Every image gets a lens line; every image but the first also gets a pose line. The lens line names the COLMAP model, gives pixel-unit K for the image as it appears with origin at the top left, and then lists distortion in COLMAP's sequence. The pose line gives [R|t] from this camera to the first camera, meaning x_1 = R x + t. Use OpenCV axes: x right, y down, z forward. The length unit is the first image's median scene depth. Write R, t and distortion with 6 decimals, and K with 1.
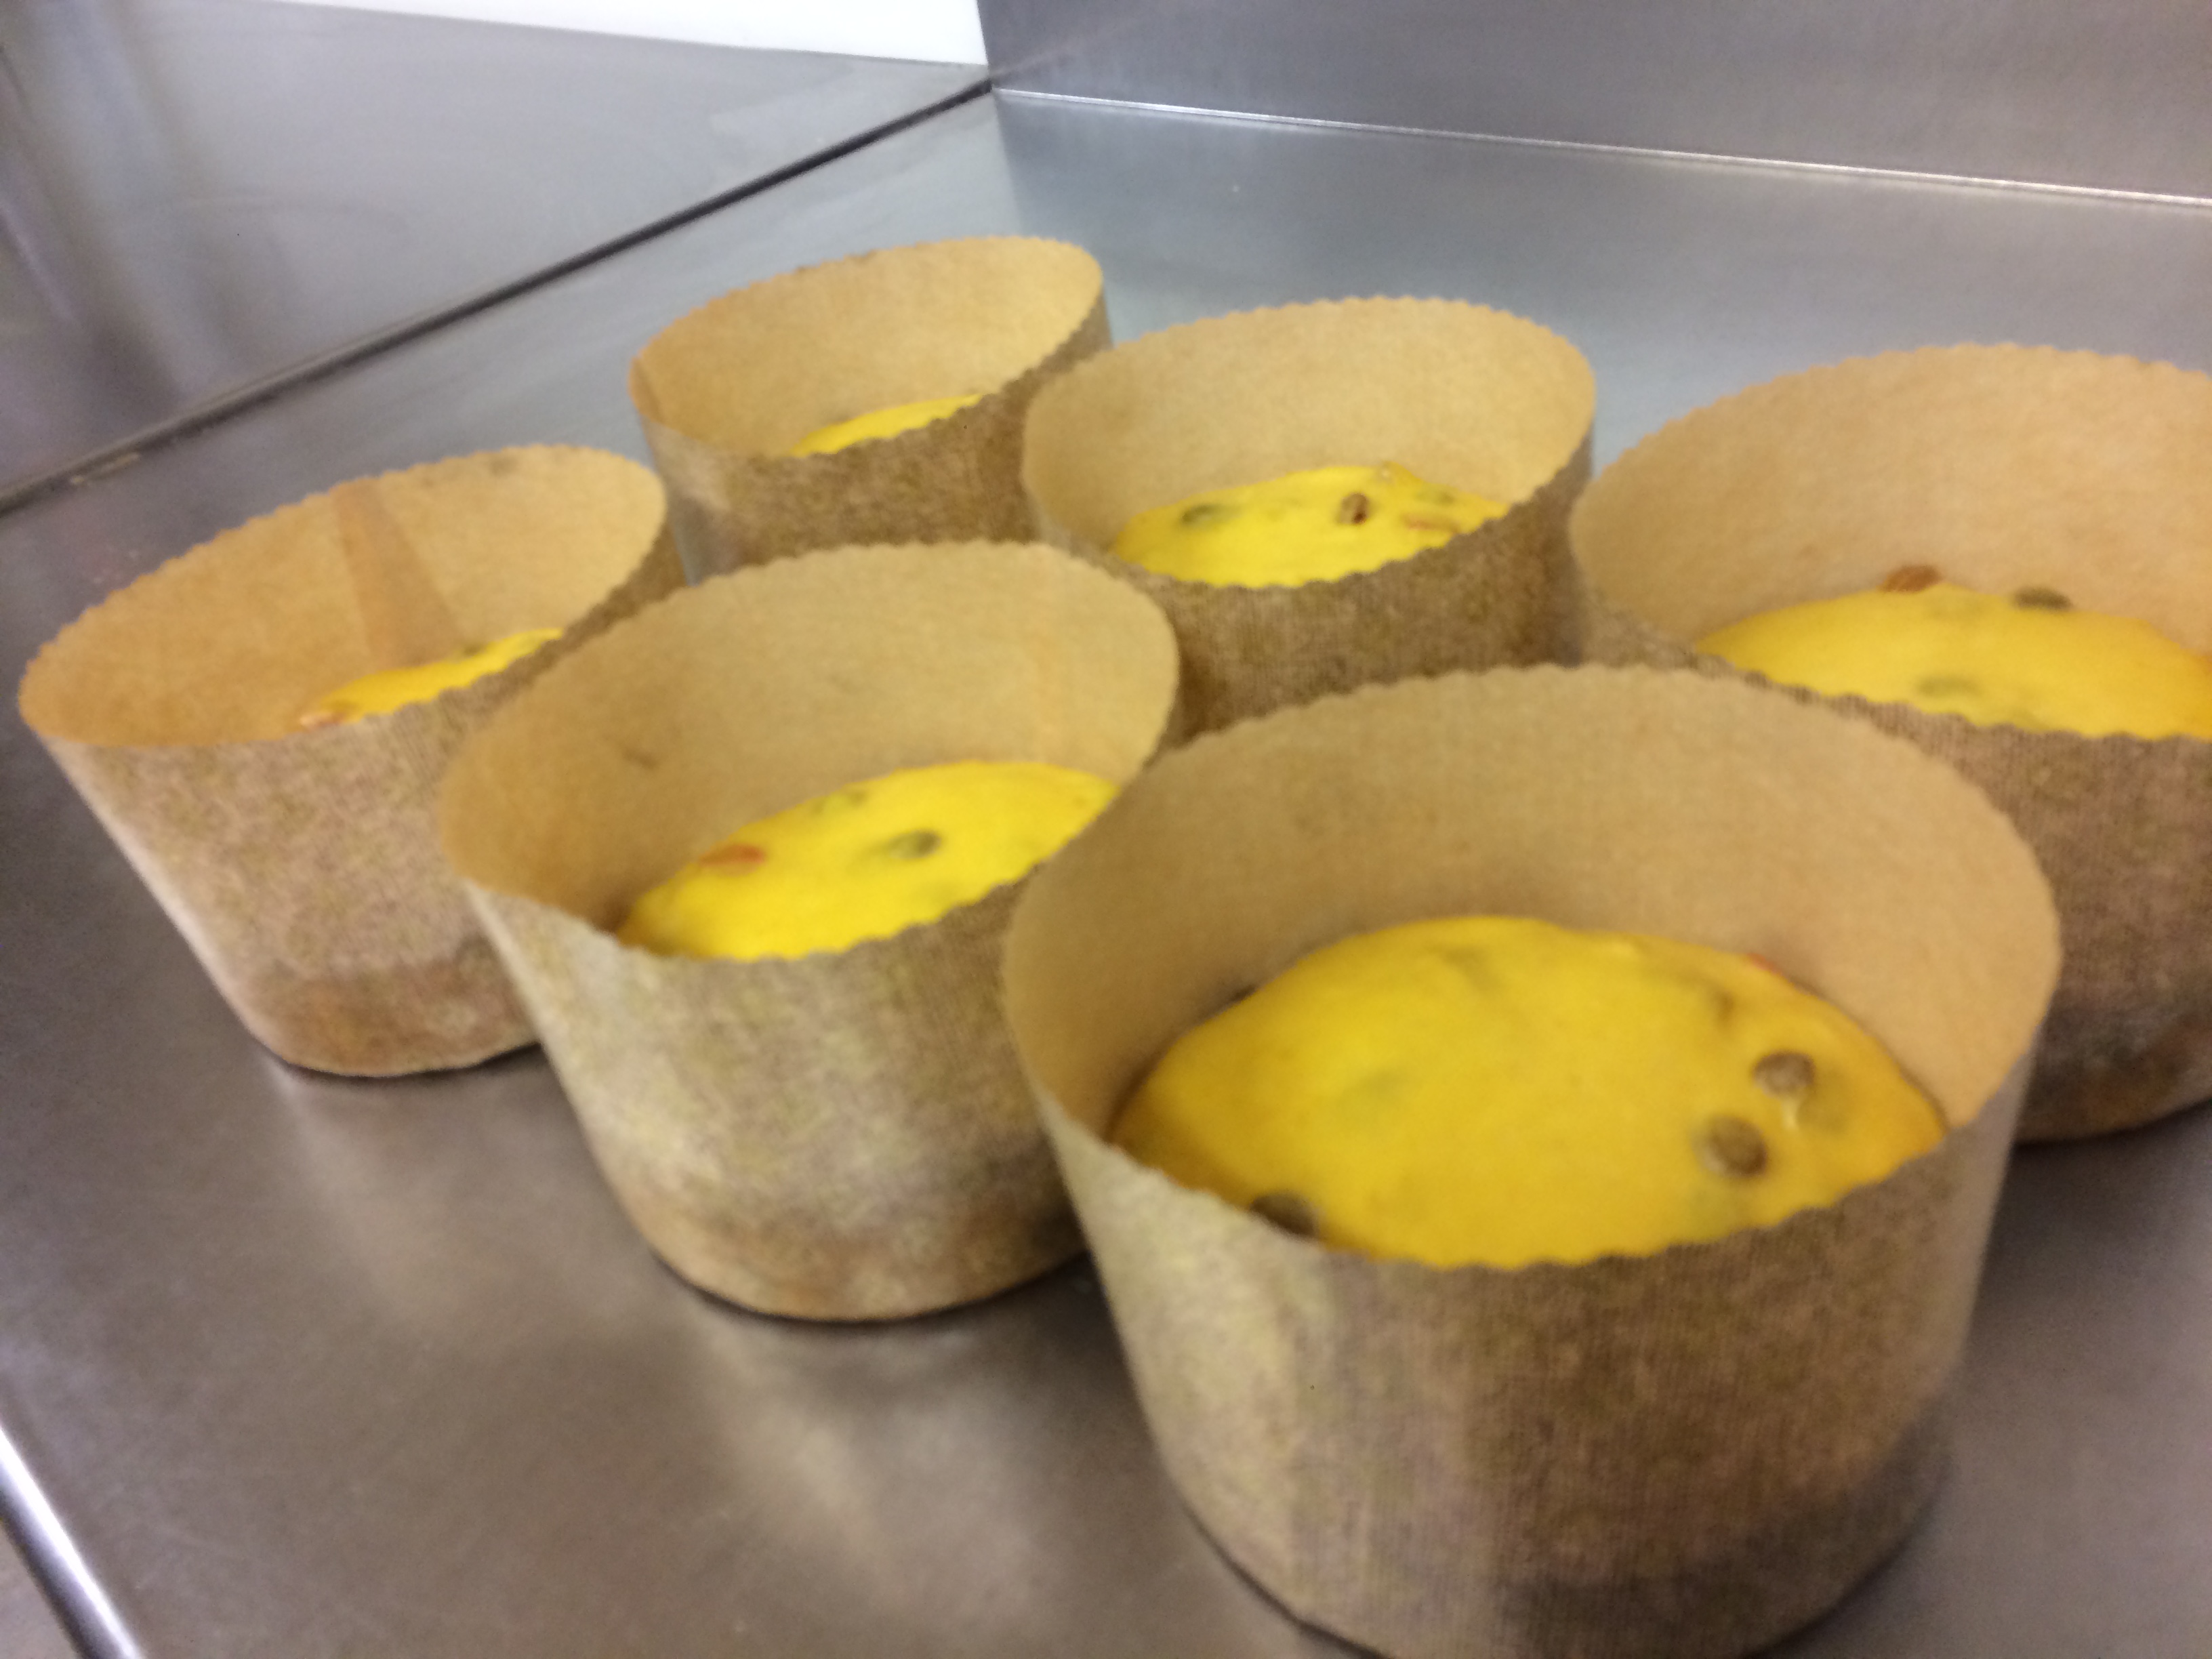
lens RADIAL K [[1850.2, 0, 1091.6], [0, 1850.2, 838.8], [0, 0, 1]] dist [0.037915, -0.012888]
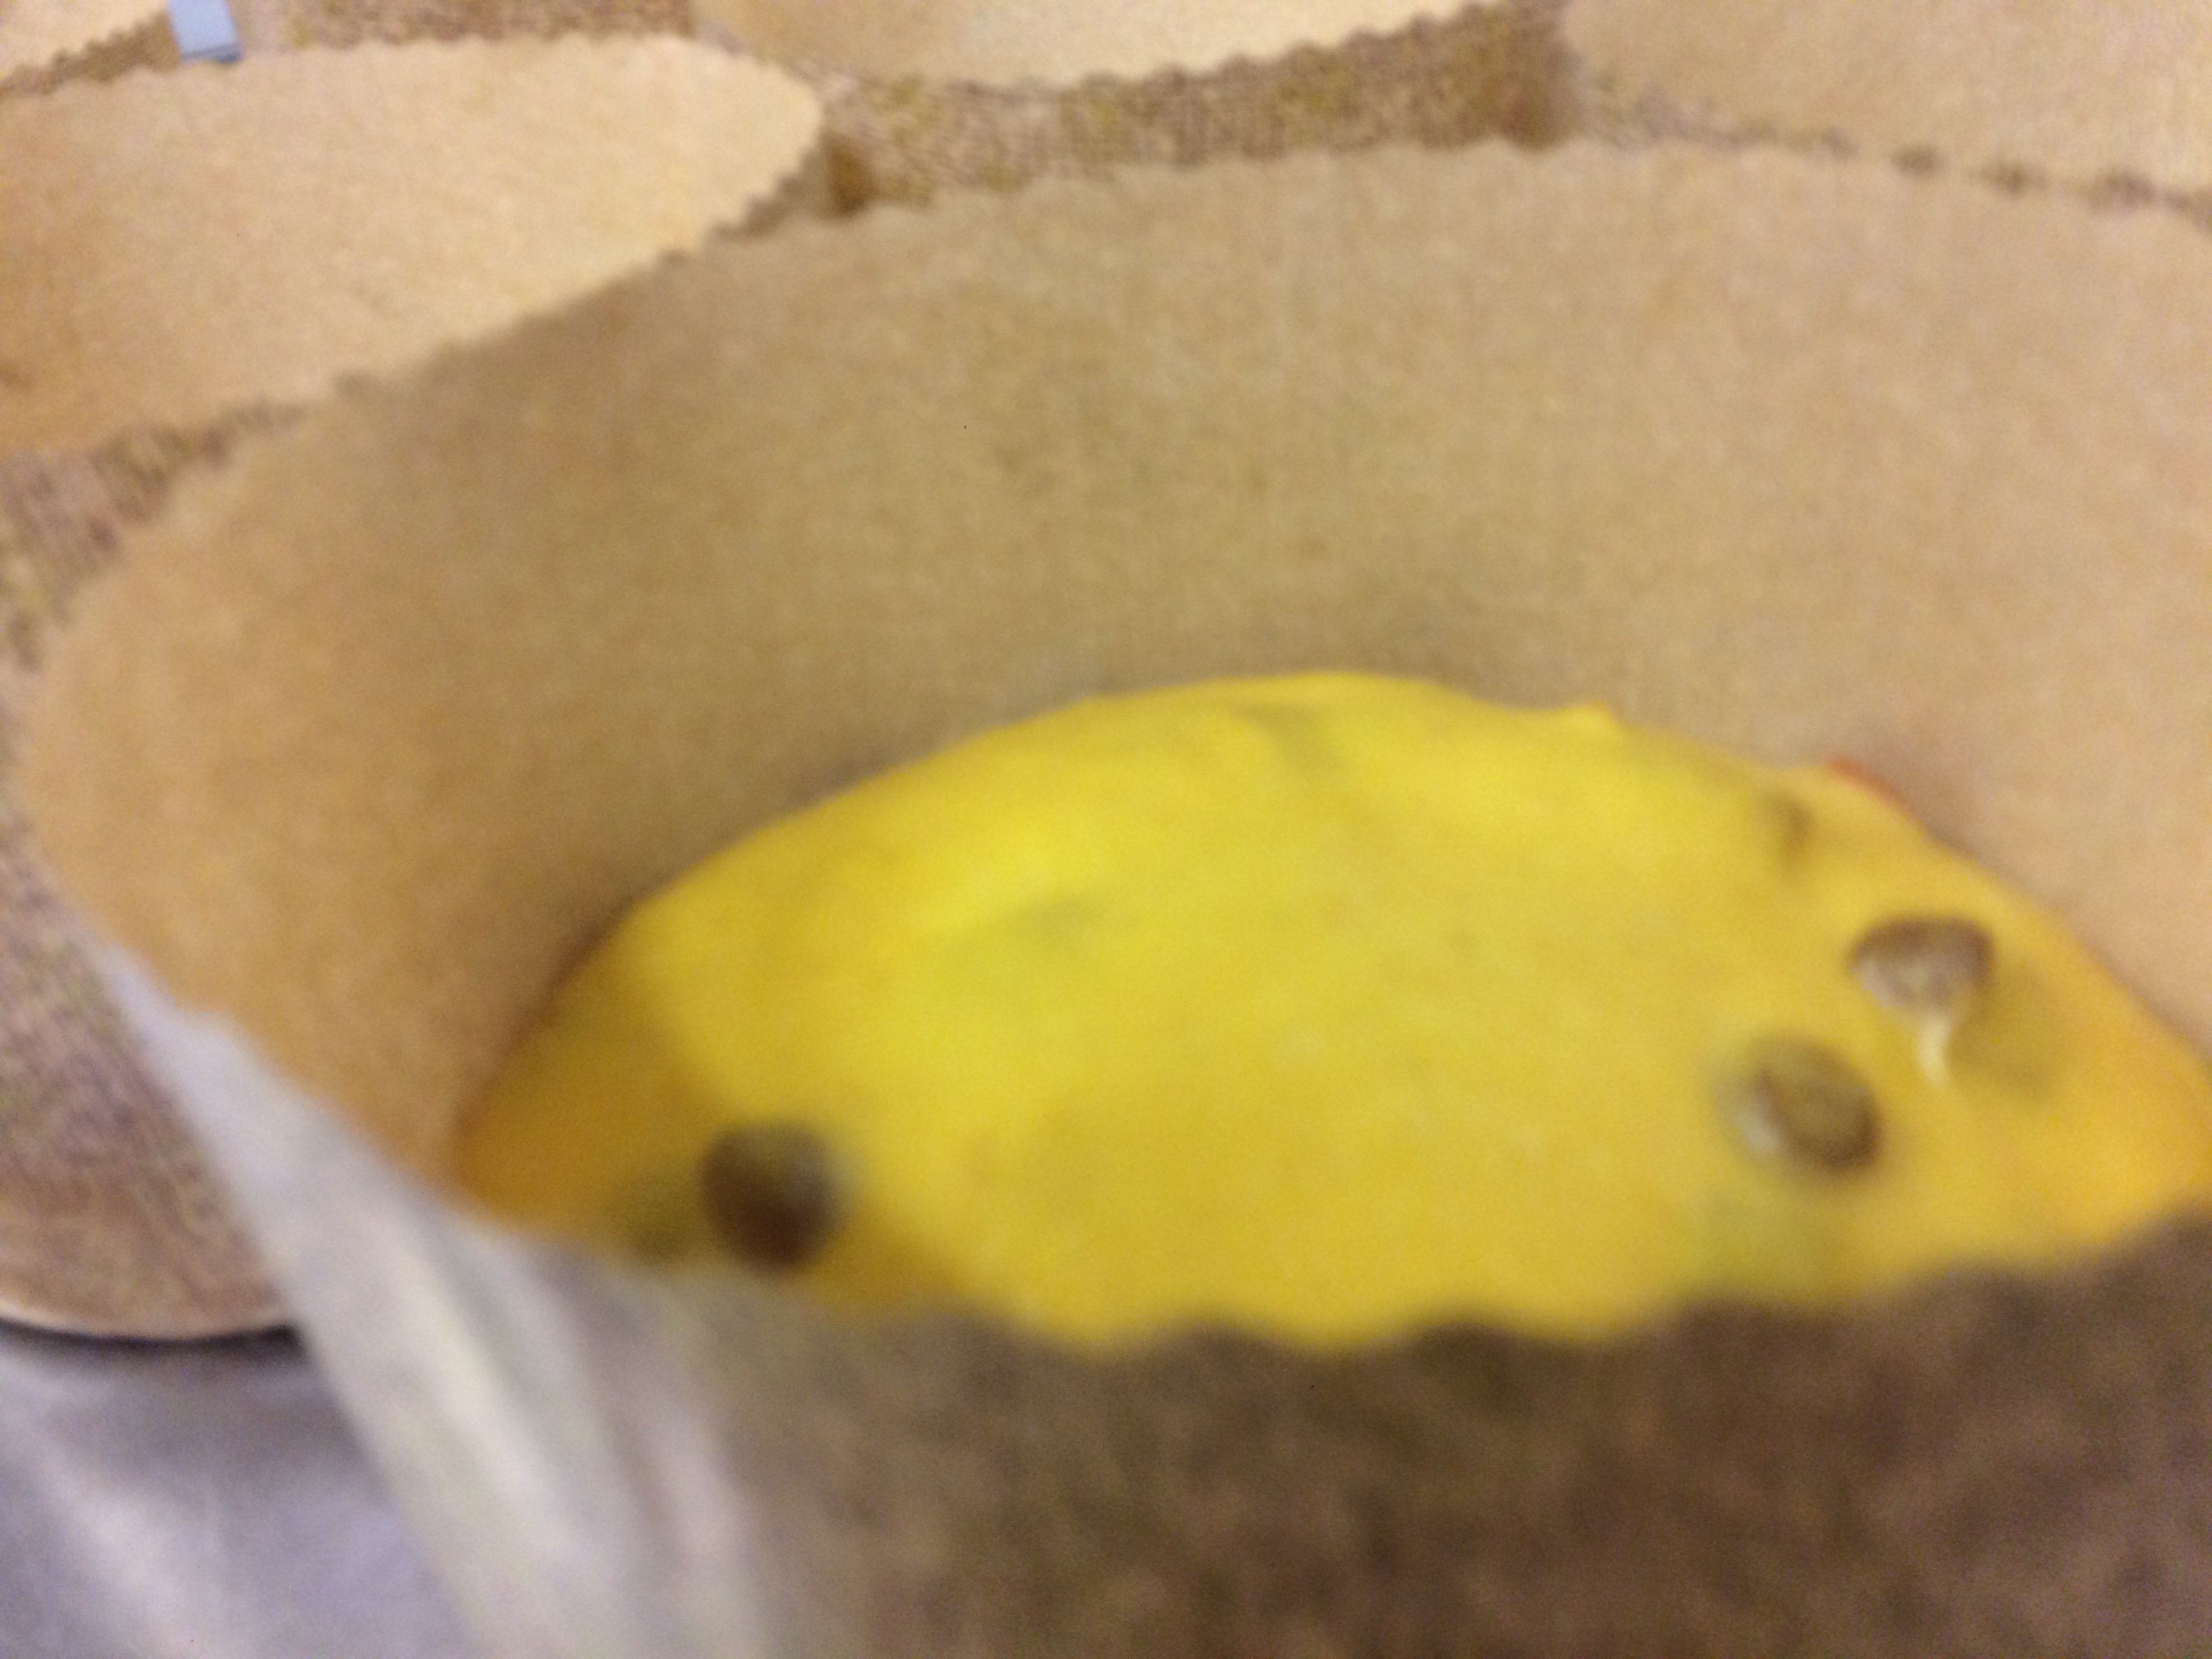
lens RADIAL K [[1850.2, 0, 1119.8], [0, 1850.2, 819.4], [0, 0, 1]] dist [0.037915, -0.012888]
pose [[0.995404, 0.092164, 0.026011, 0.156310], [-0.091289, 0.995277, -0.033012, 0.119509], [-0.028930, 0.030486, 0.999116, 0.529595]]
